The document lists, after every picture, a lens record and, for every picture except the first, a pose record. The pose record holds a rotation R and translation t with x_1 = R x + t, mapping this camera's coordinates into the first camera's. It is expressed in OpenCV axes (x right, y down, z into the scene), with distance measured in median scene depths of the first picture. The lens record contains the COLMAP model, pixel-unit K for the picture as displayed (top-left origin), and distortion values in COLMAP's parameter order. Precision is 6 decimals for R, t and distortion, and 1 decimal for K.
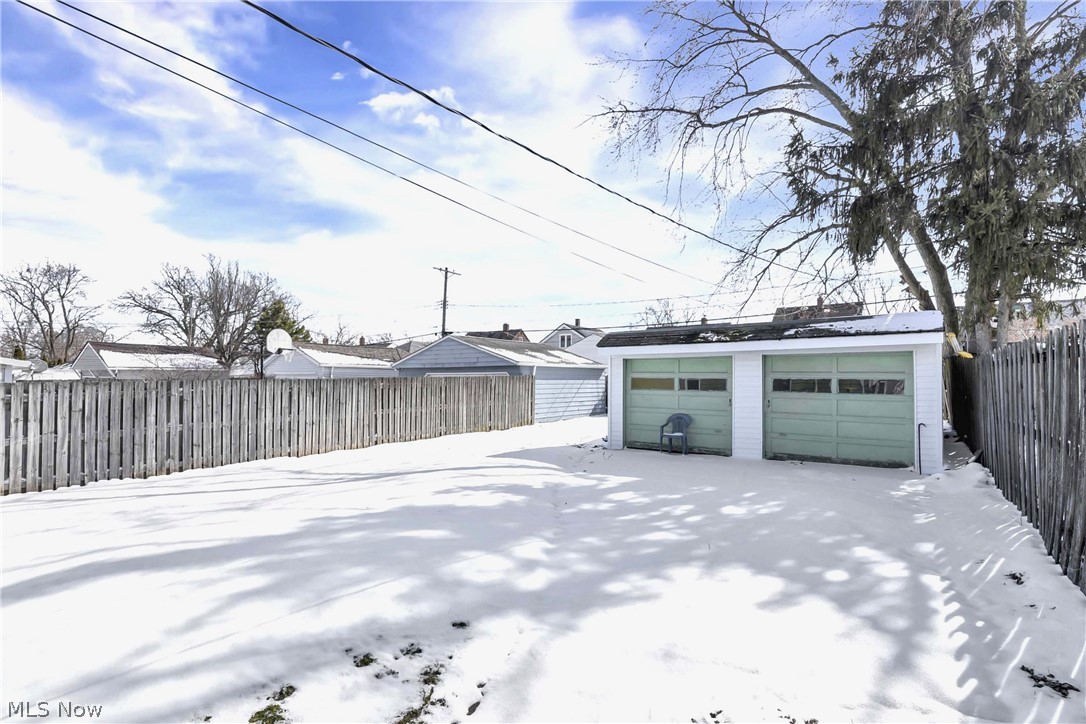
lens RADIAL K [[511.3, 0, 543.9], [0, 511.3, 365.8], [0, 0, 1]] dist [0.000049, -0.006672]
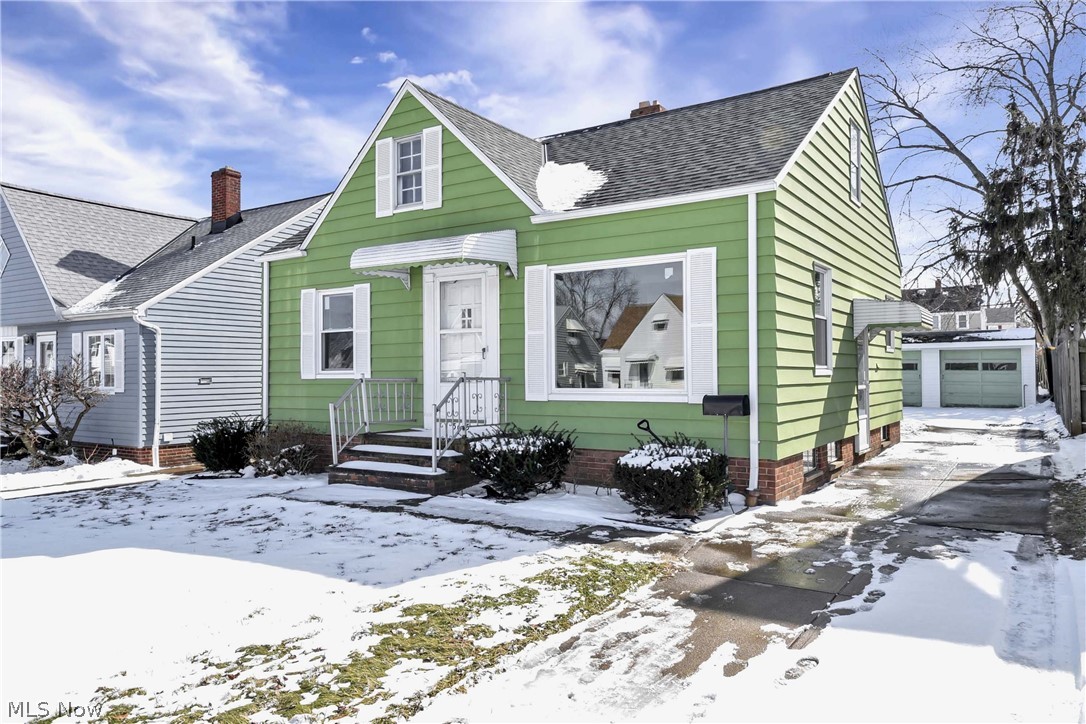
lens RADIAL K [[758.9, 0, 524.6], [0, 758.9, 356.9], [0, 0, 1]] dist [0.002873, -0.000742]
pose [[0.999559, -0.011363, 0.027451, -1.108901], [0.011109, 0.999894, 0.009401, -0.038106], [-0.027555, -0.009092, 0.999579, -1.637311]]
